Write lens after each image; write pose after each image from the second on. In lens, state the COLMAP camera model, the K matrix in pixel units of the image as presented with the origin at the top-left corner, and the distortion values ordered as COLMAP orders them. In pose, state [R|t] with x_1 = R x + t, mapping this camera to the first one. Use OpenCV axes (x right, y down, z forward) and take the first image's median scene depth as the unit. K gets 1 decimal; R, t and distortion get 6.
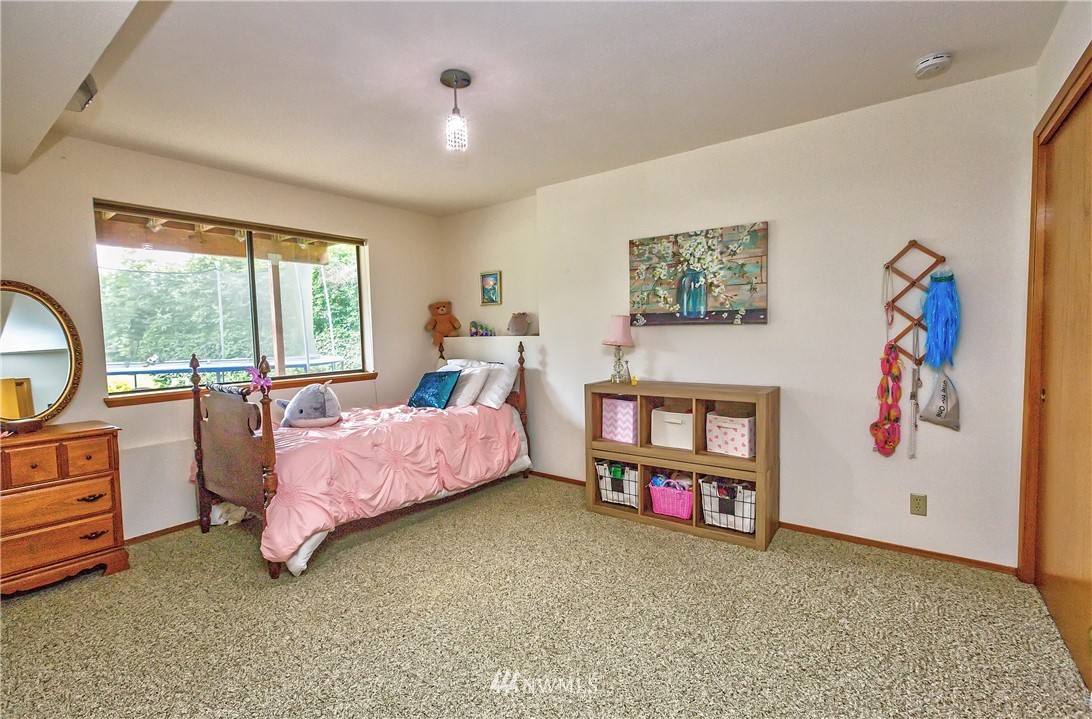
lens RADIAL K [[485.8, 0, 548.7], [0, 485.8, 358.8], [0, 0, 1]] dist [-0.004118, 0.000729]
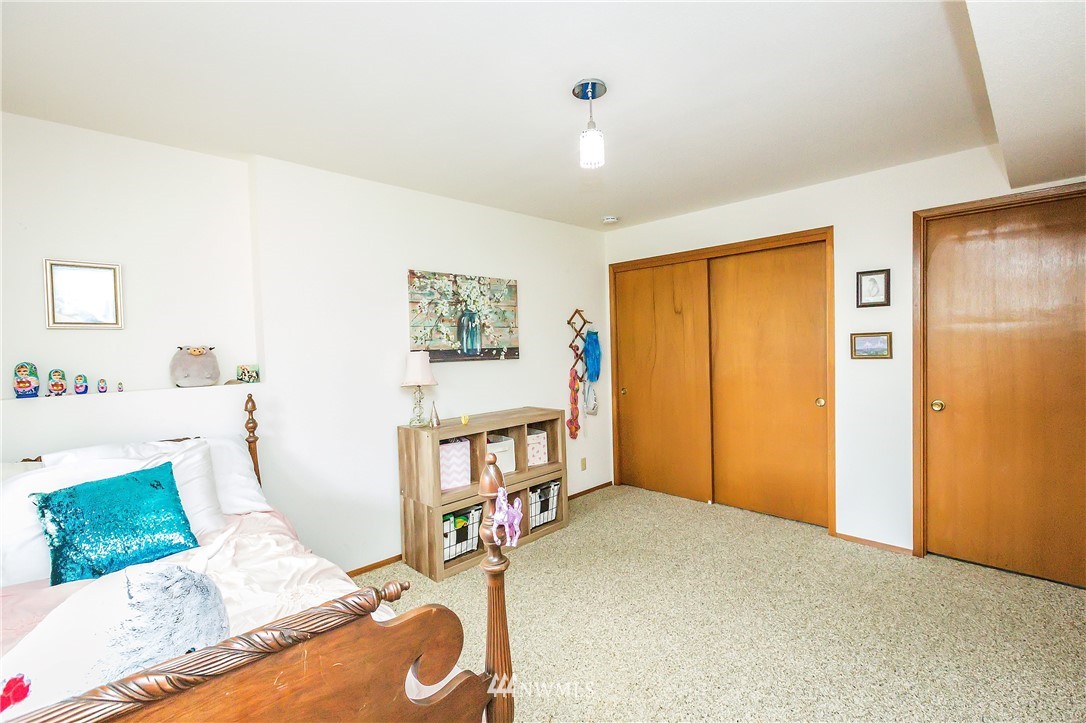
lens RADIAL K [[483.2, 0, 543.9], [0, 483.2, 359.5], [0, 0, 1]] dist [-0.004118, 0.000729]
pose [[0.162463, -0.009759, 0.986666, -0.737049], [0.087842, 0.996124, -0.004611, -0.054459], [-0.982797, 0.087419, 0.162691, 0.669175]]
